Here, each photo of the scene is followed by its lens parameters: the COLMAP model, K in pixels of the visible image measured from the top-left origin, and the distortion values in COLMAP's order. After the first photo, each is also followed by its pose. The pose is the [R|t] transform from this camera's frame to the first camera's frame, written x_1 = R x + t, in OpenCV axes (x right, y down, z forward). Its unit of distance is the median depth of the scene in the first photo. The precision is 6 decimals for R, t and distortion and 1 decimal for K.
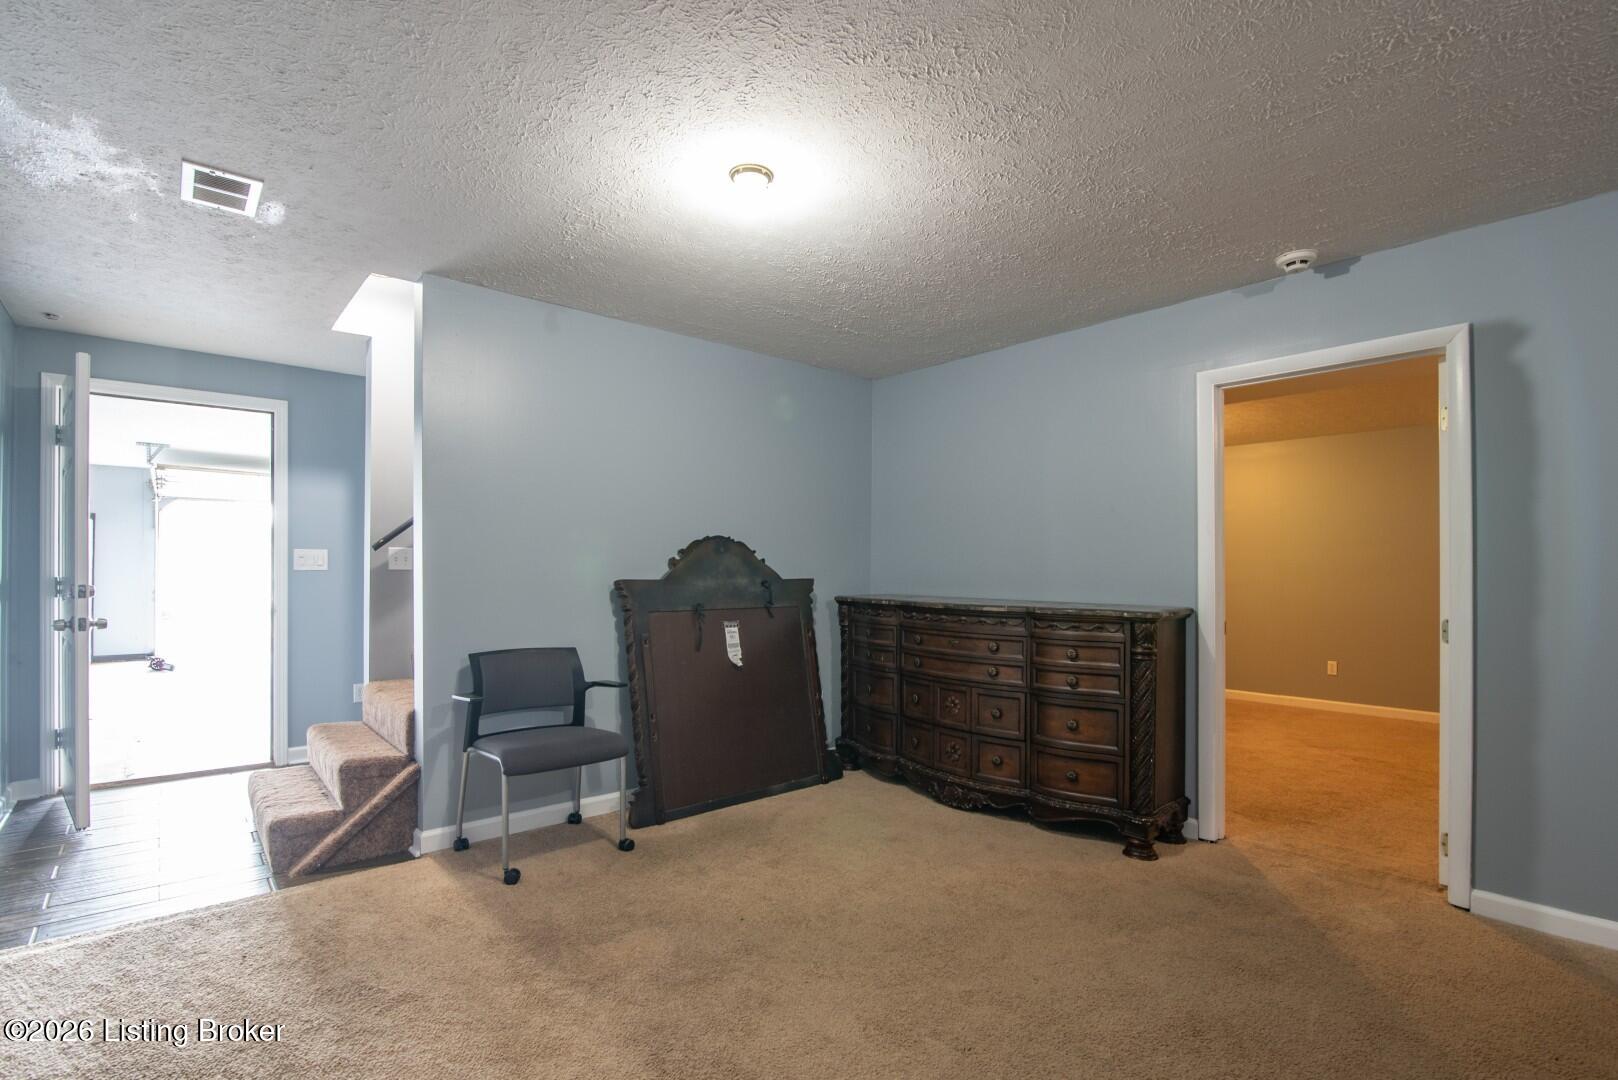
lens RADIAL K [[736.1, 0, 786.0], [0, 736.1, 543.0], [0, 0, 1]] dist [-0.012652, -0.000001]
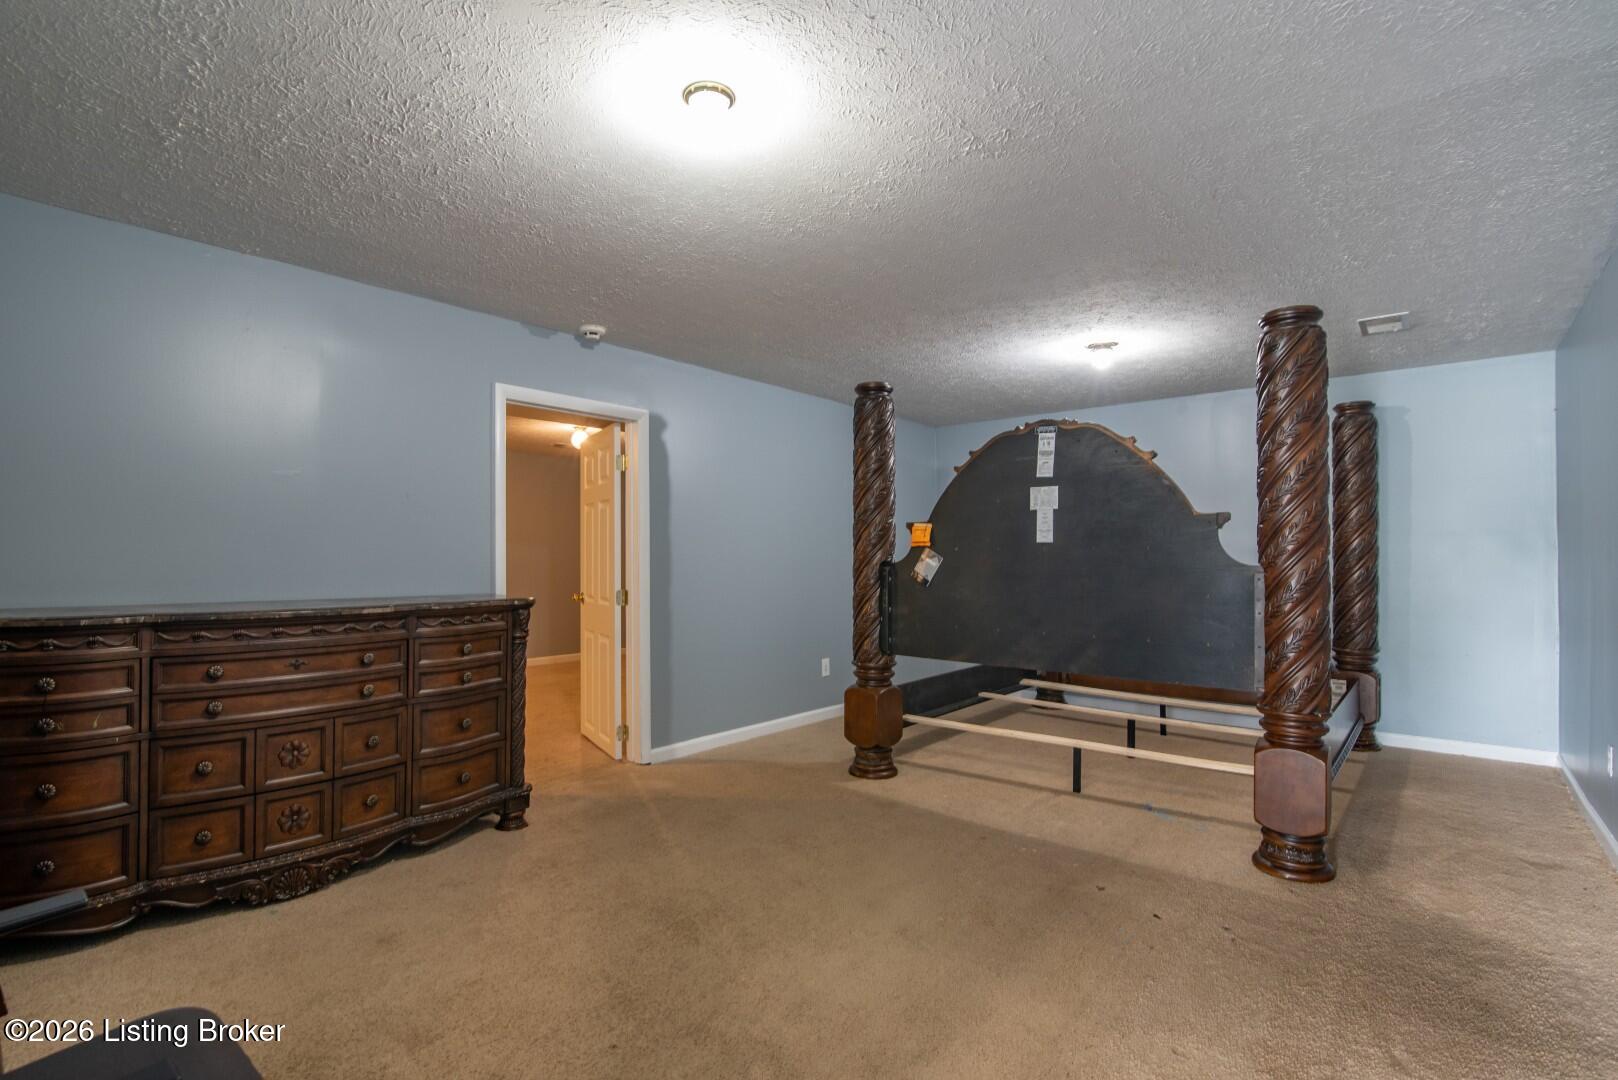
lens RADIAL K [[736.1, 0, 786.0], [0, 736.1, 543.0], [0, 0, 1]] dist [-0.012652, -0.000001]
pose [[-0.130738, 0.020669, 0.991201, -0.606641], [-0.031022, 0.999208, -0.024927, 0.024557], [-0.990931, -0.034008, -0.129994, 0.715495]]
